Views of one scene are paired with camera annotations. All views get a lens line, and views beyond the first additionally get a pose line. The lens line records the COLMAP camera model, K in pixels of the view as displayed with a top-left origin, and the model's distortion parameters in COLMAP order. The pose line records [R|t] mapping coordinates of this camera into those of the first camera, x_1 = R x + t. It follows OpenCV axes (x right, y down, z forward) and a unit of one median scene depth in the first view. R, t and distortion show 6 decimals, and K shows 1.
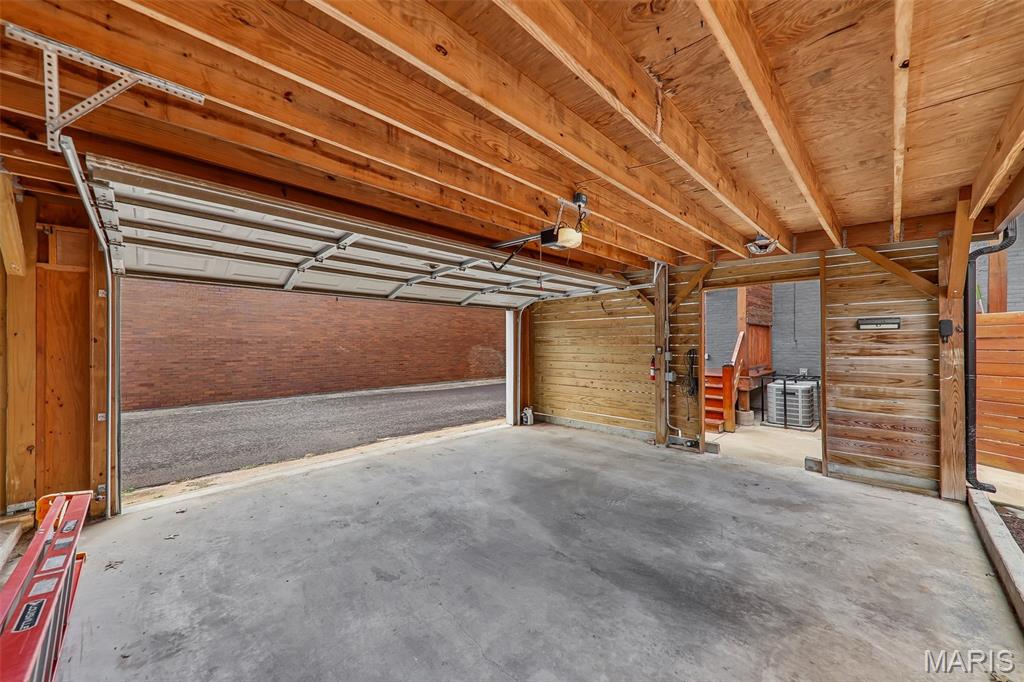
lens RADIAL K [[364.1, 0, 514.3], [0, 364.1, 341.2], [0, 0, 1]] dist [0.009559, -0.000497]
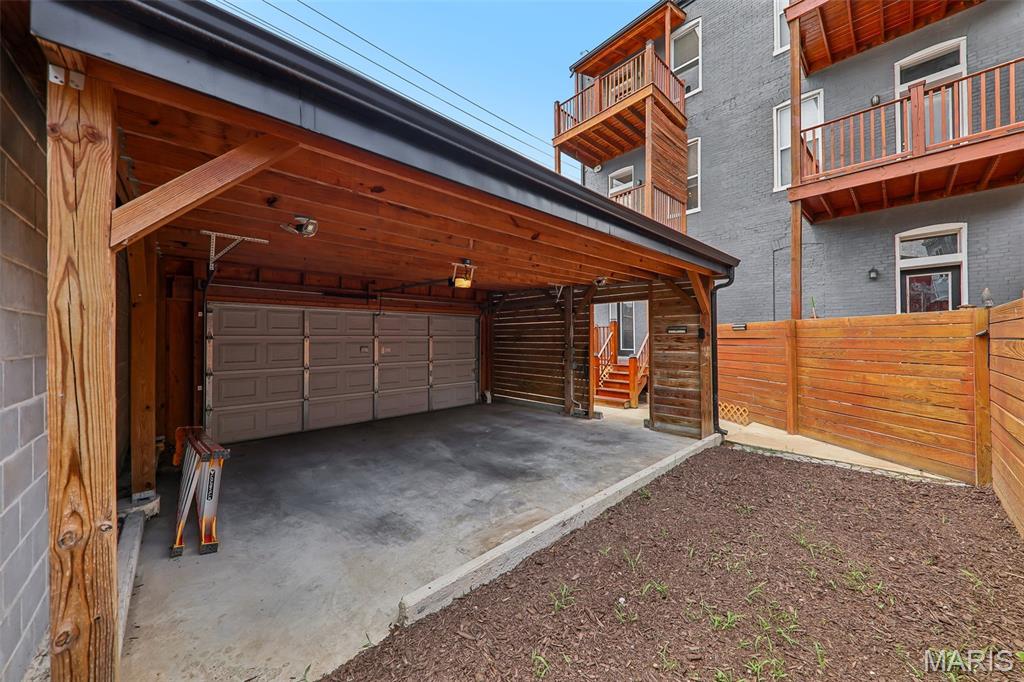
lens RADIAL K [[364.1, 0, 512.3], [0, 364.1, 334.3], [0, 0, 1]] dist [0.009559, -0.000497]
pose [[0.998282, -0.004817, -0.058386, 0.432565], [0.004736, 0.999988, -0.001523, -0.031910], [0.058393, 0.001244, 0.998293, -0.632424]]
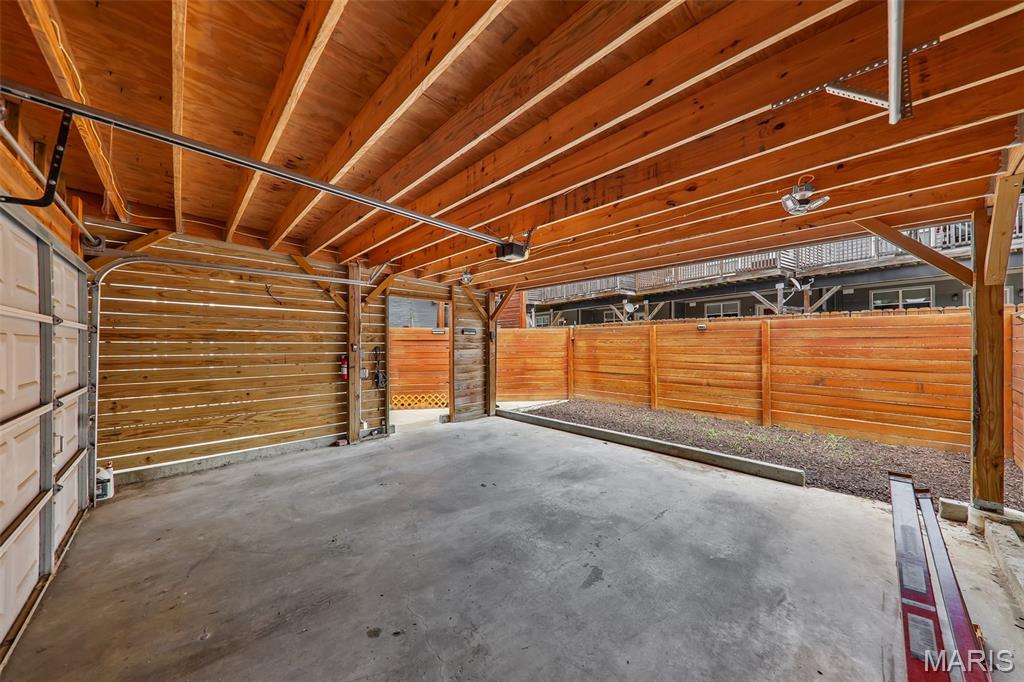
lens RADIAL K [[364.1, 0, 515.8], [0, 364.1, 344.9], [0, 0, 1]] dist [0.009559, -0.000497]
pose [[0.008101, 0.002528, 0.999964, -0.937139], [-0.006057, 0.999979, -0.002479, 0.024906], [-0.999949, -0.006037, 0.008116, 0.852555]]
